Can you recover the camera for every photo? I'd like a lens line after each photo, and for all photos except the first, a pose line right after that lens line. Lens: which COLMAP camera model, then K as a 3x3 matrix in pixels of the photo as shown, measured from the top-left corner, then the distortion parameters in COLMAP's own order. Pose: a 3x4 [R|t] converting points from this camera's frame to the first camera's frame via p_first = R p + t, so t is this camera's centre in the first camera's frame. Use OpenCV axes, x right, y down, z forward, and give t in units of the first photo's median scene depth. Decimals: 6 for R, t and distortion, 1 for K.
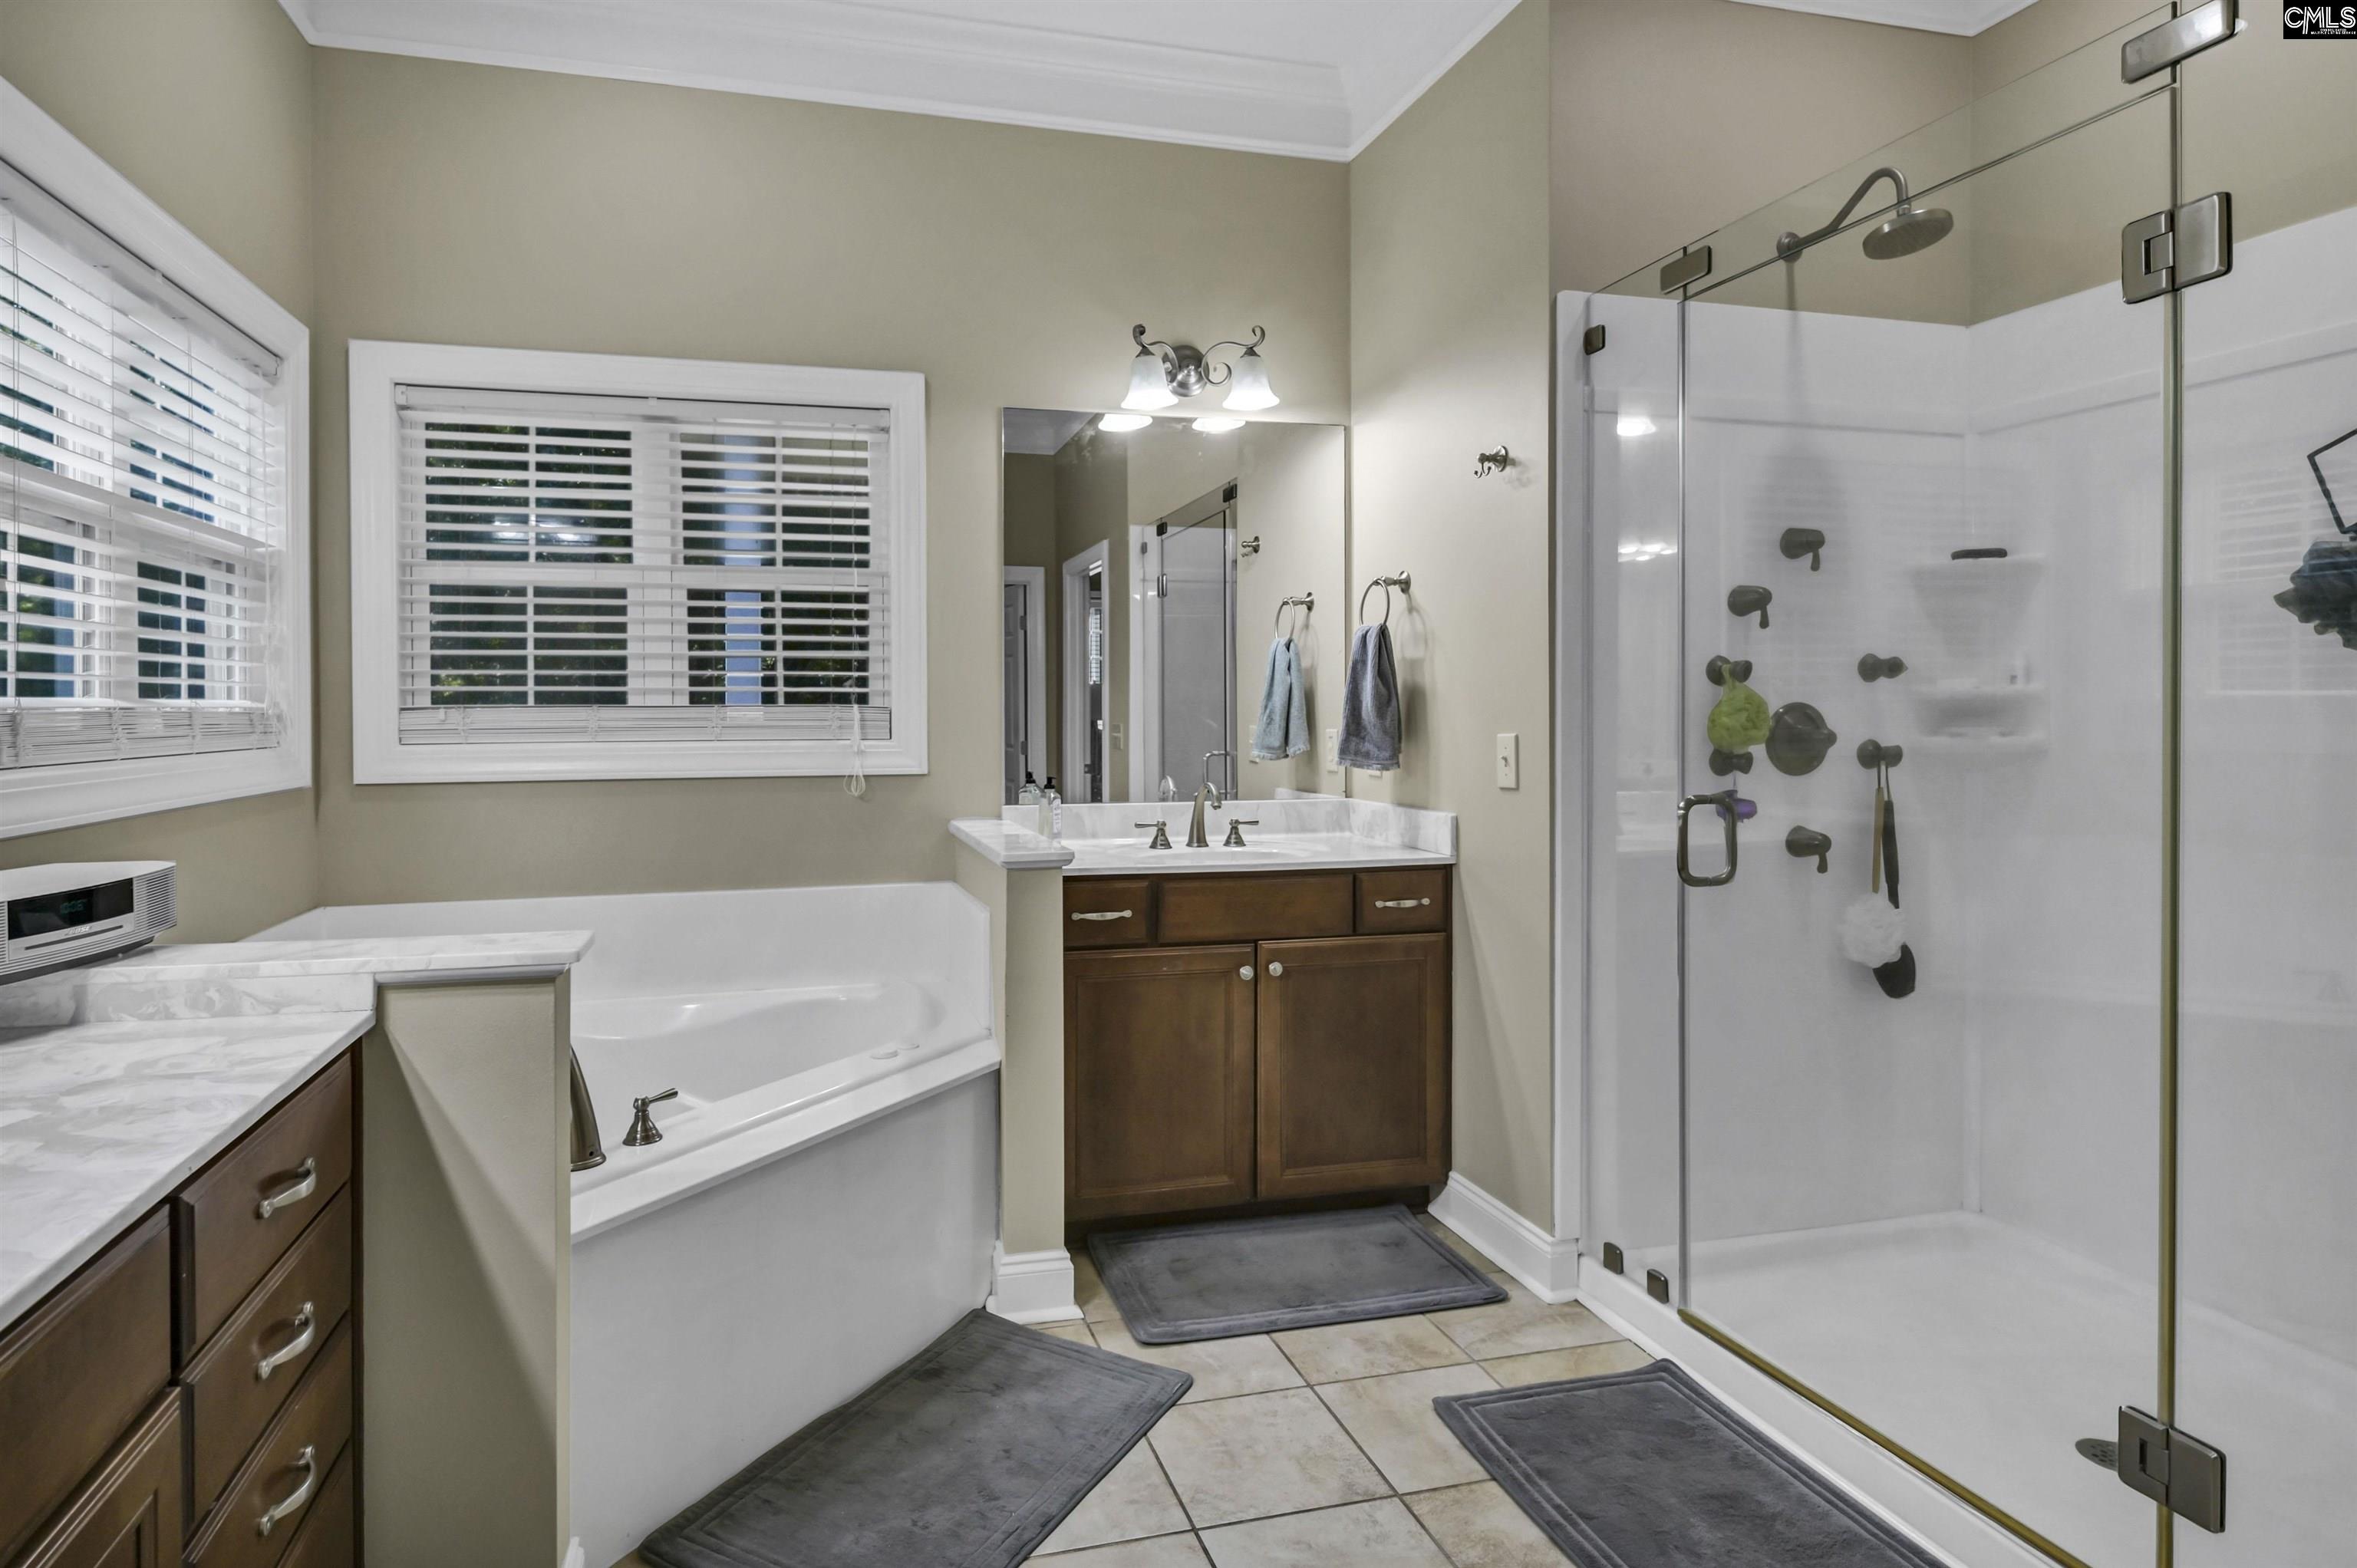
lens RADIAL K [[1280.3, 0, 1123.7], [0, 1280.3, 717.4], [0, 0, 1]] dist [0.002114, -0.004099]
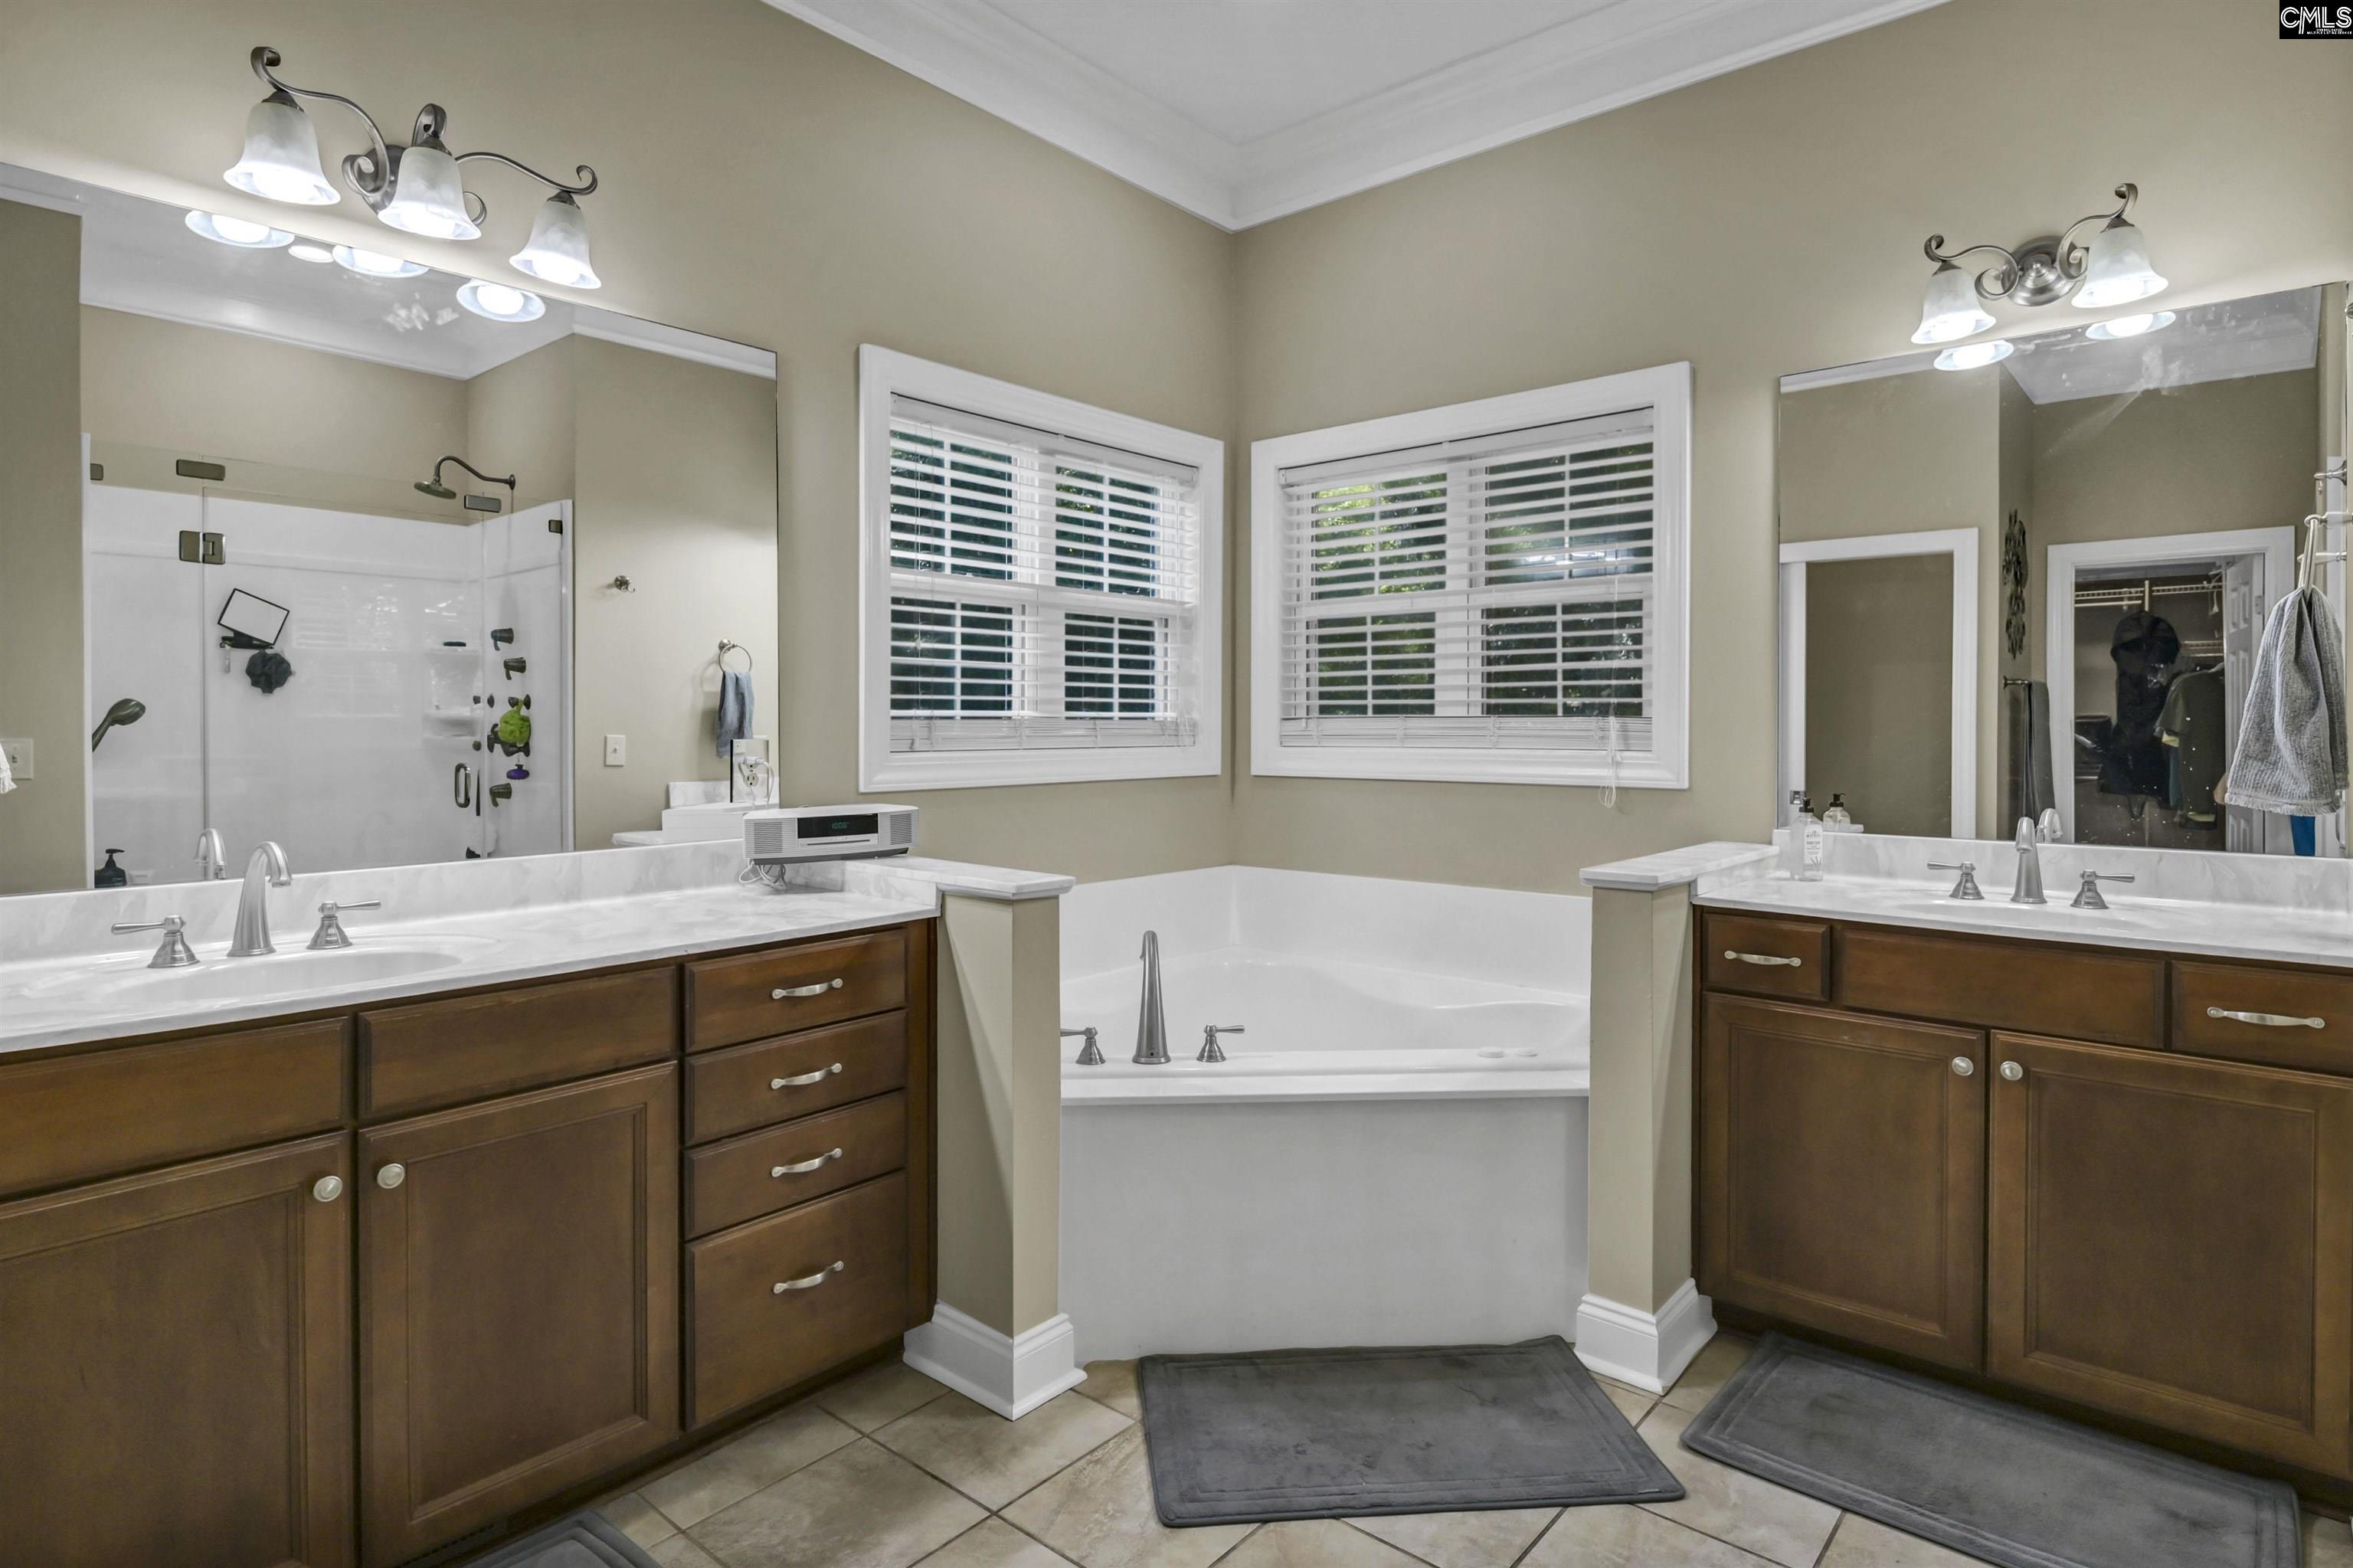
lens RADIAL K [[1278.3, 0, 1160.7], [0, 1278.3, 726.5], [0, 0, 1]] dist [0.002114, -0.004099]
pose [[0.558187, 0.004636, -0.829702, 0.462541], [-0.008384, 0.999965, -0.000053, 0.002366], [0.829673, 0.006986, 0.558206, 0.183840]]
